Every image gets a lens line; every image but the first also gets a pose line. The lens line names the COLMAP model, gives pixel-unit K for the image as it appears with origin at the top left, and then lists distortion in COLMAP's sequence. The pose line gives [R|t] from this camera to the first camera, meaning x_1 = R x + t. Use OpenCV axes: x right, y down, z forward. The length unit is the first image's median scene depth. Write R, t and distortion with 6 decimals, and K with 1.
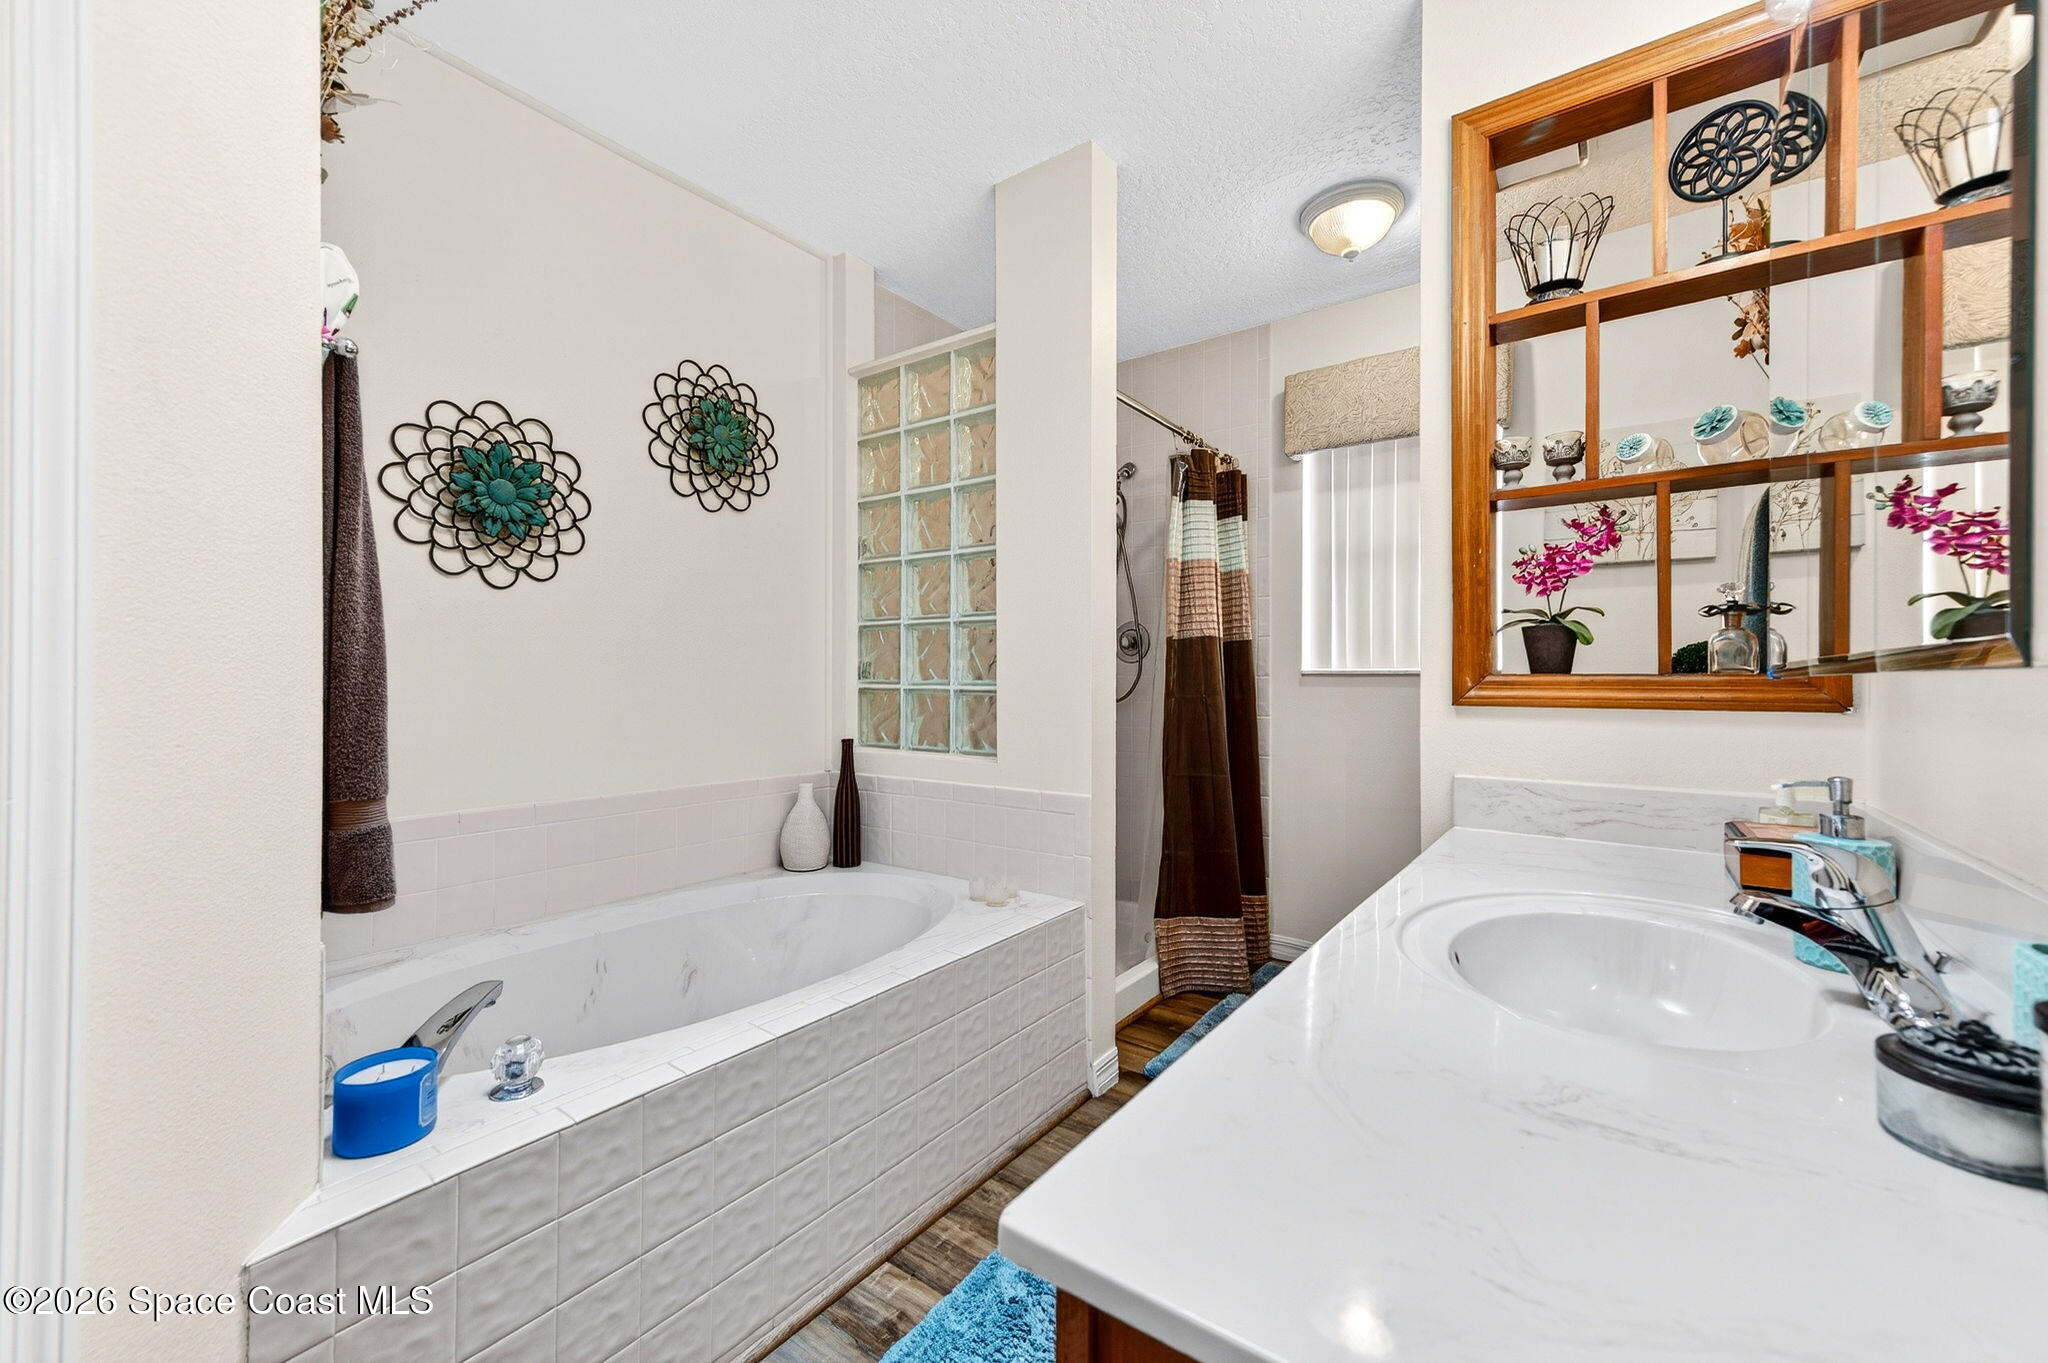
lens RADIAL K [[800.6, 0, 1033.0], [0, 800.6, 665.3], [0, 0, 1]] dist [0.008431, -0.000170]
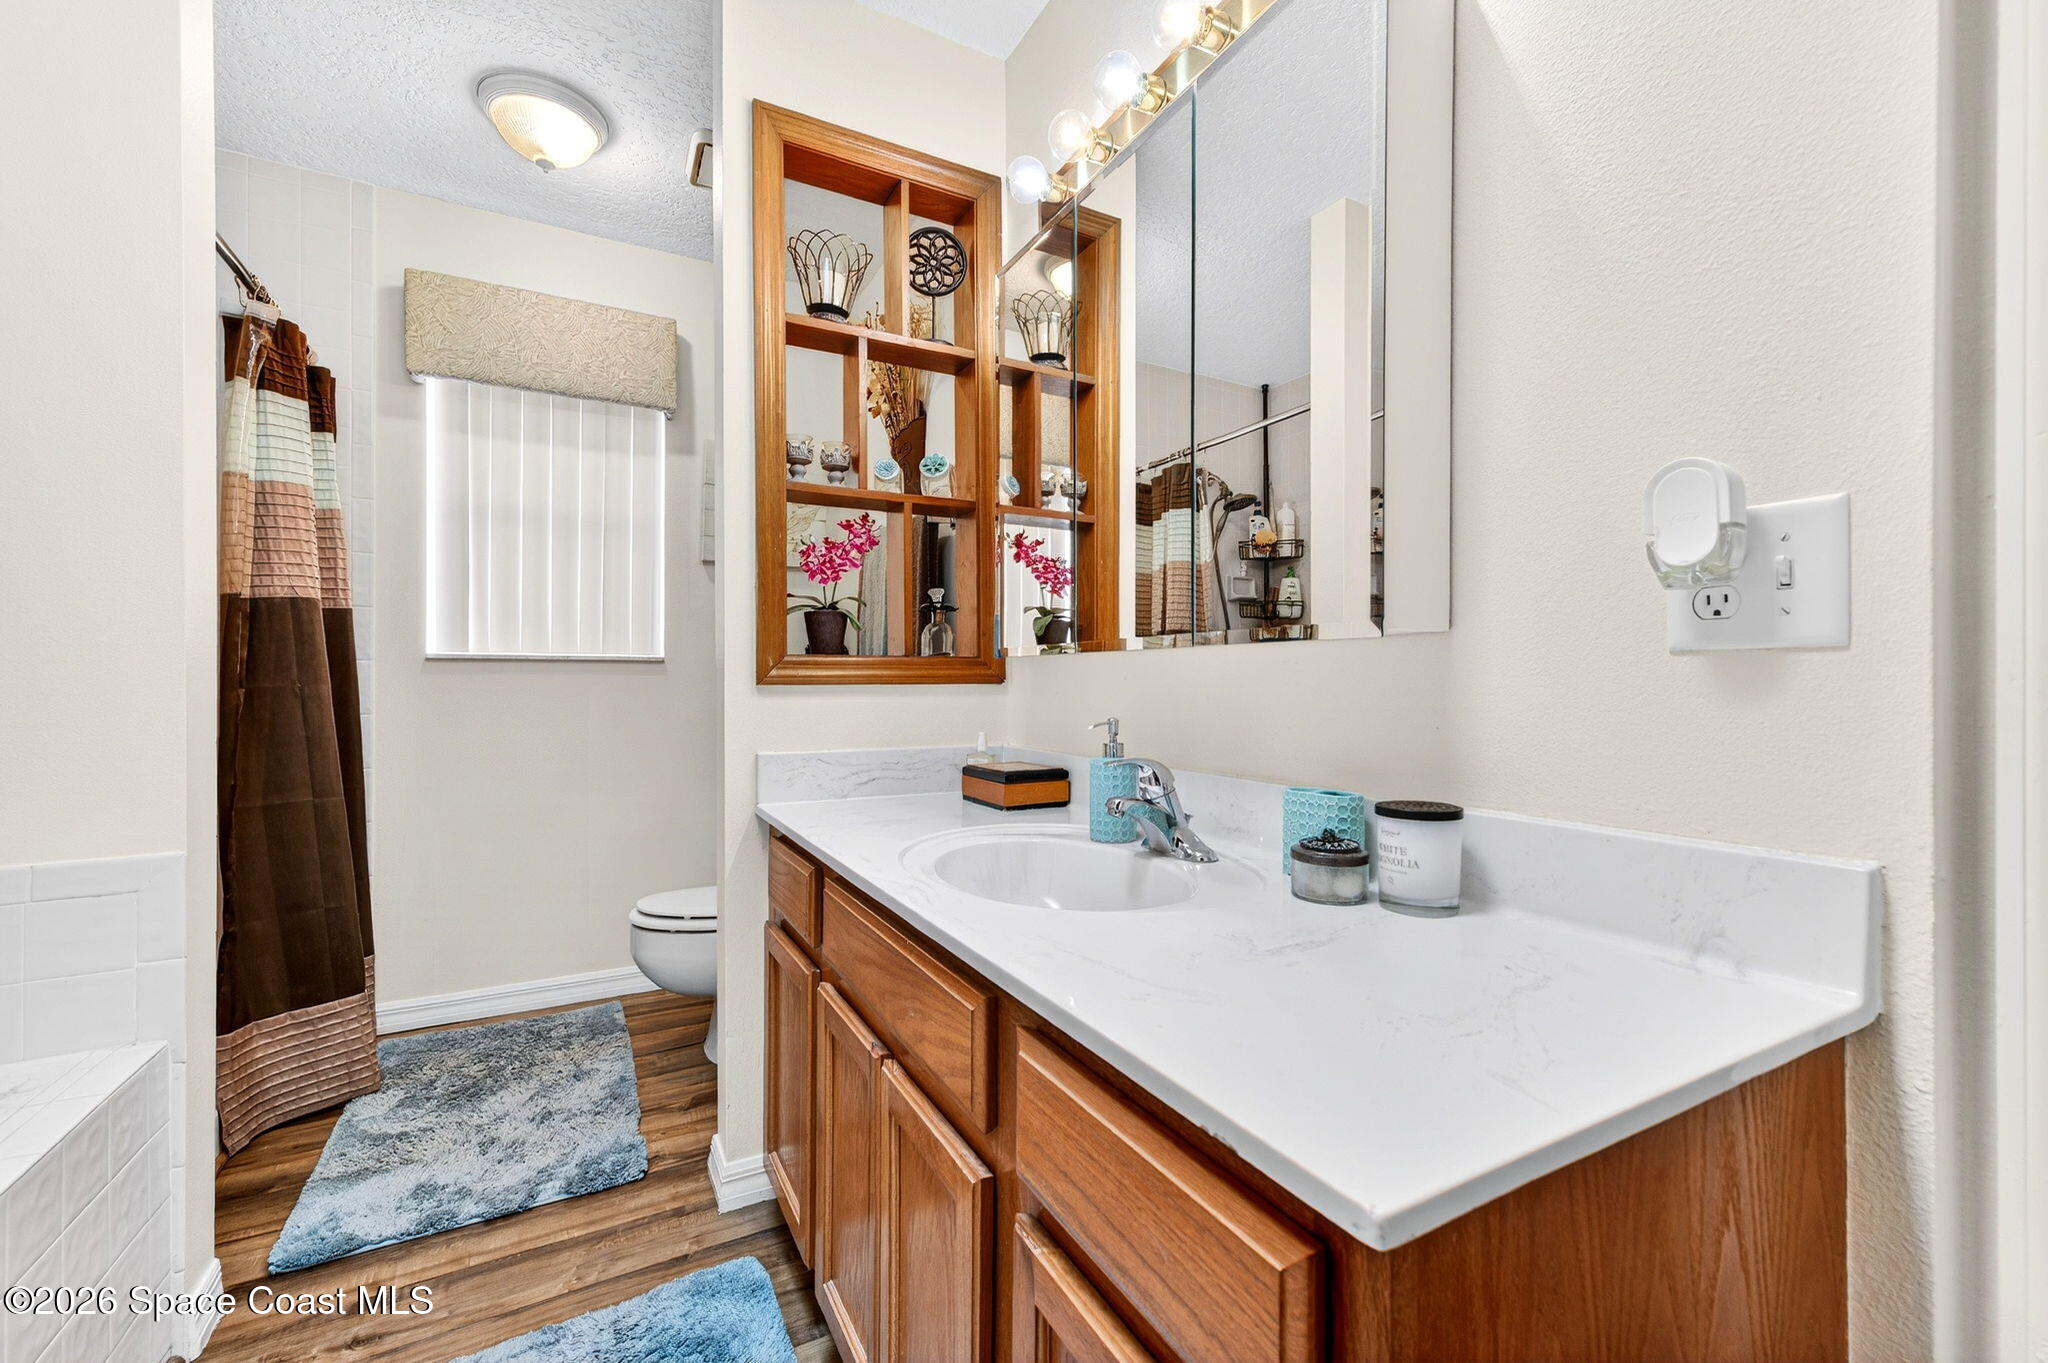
lens RADIAL K [[829.8, 0, 1018.1], [0, 829.8, 665.7], [0, 0, 1]] dist [0.002146, 0.000191]
pose [[0.440120, 0.011329, 0.897868, -0.268282], [-0.016405, 0.999855, -0.004575, 0.025678], [-0.897789, -0.012716, 0.440242, 0.246405]]
